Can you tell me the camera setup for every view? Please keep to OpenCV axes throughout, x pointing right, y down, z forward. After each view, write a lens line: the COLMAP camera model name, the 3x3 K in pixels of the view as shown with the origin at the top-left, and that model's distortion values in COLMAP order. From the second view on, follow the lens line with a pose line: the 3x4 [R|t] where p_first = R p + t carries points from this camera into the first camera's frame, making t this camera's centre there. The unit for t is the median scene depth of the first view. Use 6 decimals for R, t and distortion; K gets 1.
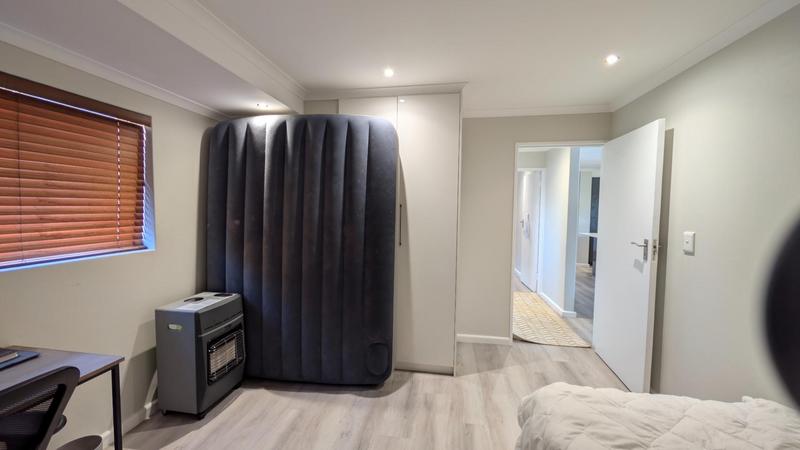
lens RADIAL K [[307.5, 0, 400.0], [0, 307.5, 225.0], [0, 0, 1]] dist [0.001351, 0.000106]
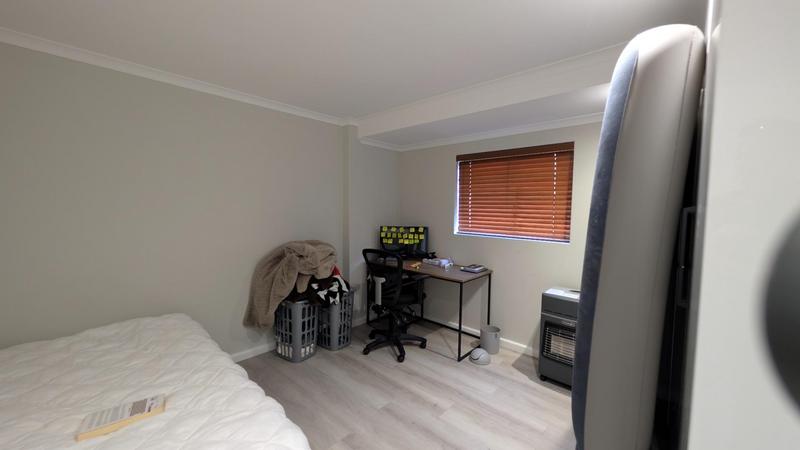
lens RADIAL K [[307.5, 0, 400.0], [0, 307.5, 225.0], [0, 0, 1]] dist [0.001351, 0.000106]
pose [[-0.566997, 0.033571, -0.823036, 0.718988], [-0.068964, 0.993727, 0.088043, -0.068289], [0.820828, 0.106680, -0.561125, 1.213994]]
